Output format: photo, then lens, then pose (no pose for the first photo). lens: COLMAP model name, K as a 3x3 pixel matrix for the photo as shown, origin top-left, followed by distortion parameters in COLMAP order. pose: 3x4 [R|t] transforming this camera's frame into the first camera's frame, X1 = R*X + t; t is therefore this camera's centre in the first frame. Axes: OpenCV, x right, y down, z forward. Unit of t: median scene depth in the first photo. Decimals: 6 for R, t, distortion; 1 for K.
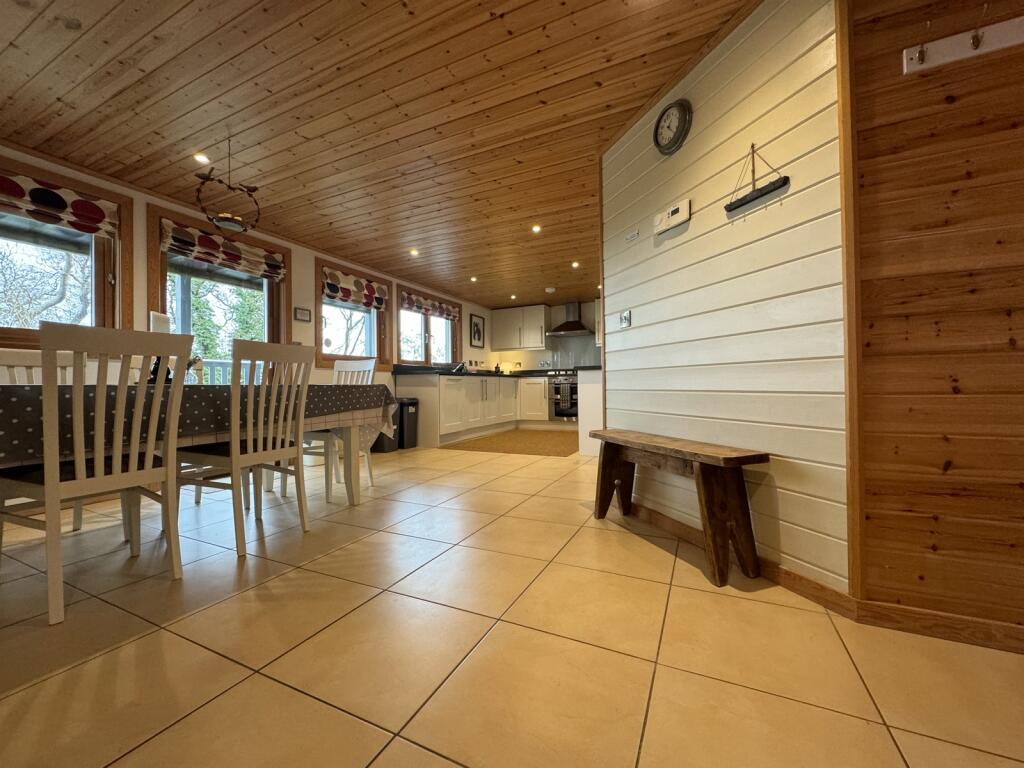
lens RADIAL K [[405.8, 0, 515.6], [0, 405.8, 382.7], [0, 0, 1]] dist [-0.001310, -0.000164]
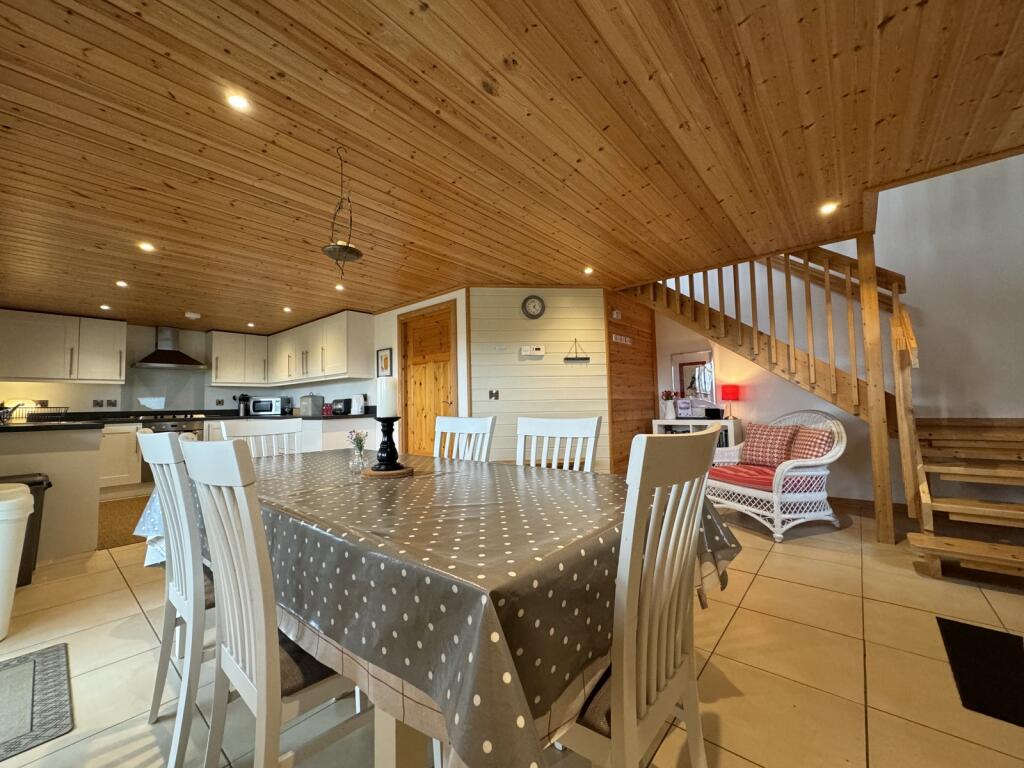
lens RADIAL K [[405.8, 0, 509.7], [0, 405.8, 383.7], [0, 0, 1]] dist [-0.001310, -0.000164]
pose [[0.262035, 0.057425, 0.963348, -1.840333], [0.009808, 0.998018, -0.062159, -0.133666], [-0.965008, 0.025736, 0.260953, 0.681694]]
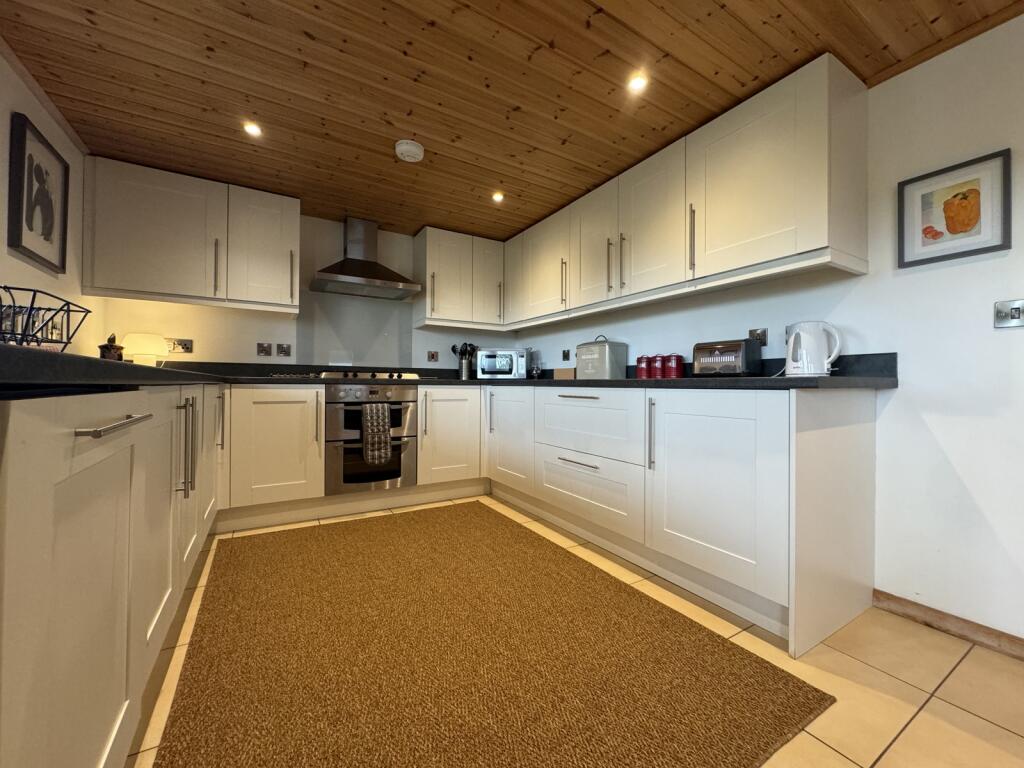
lens RADIAL K [[405.8, 0, 512.1], [0, 405.8, 382.0], [0, 0, 1]] dist [-0.001310, -0.000164]
pose [[0.554547, 0.022399, 0.831851, -0.583107], [-0.022074, 0.999682, -0.012204, -0.064800], [-0.831860, -0.011594, 0.554865, 2.574666]]
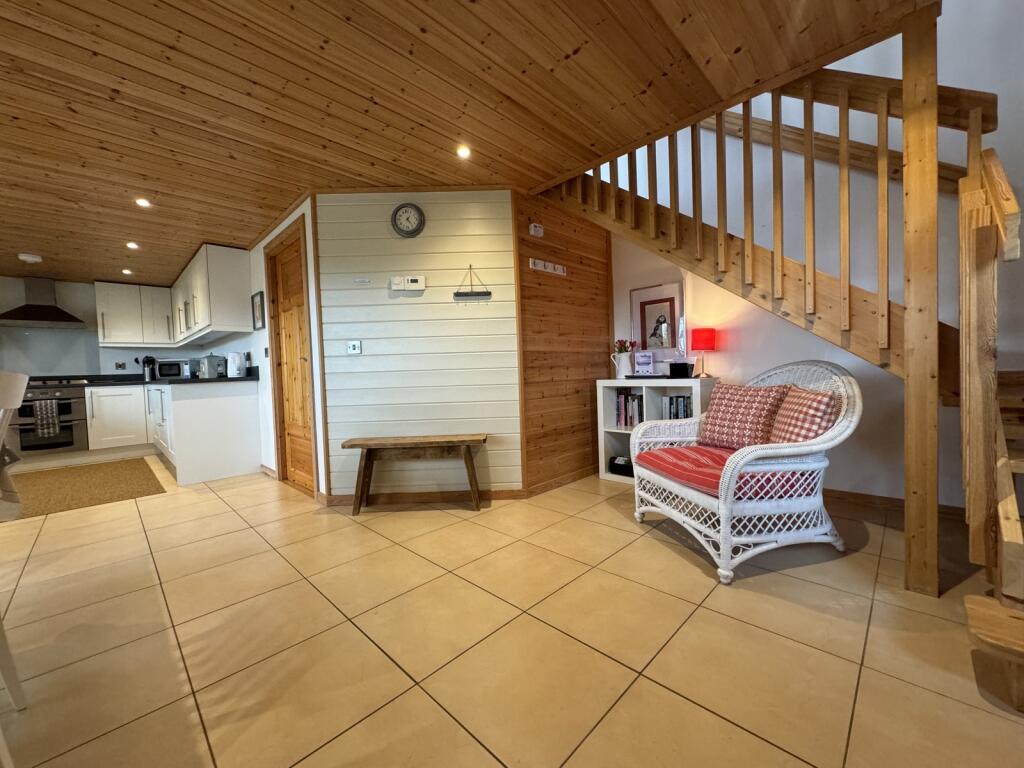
lens RADIAL K [[405.8, 0, 508.7], [0, 405.8, 382.8], [0, 0, 1]] dist [-0.001310, -0.000164]
pose [[0.333291, -0.029523, 0.942362, -0.990373], [0.022044, 0.999480, 0.023516, -0.094222], [-0.942566, 0.012935, 0.333769, 0.226405]]
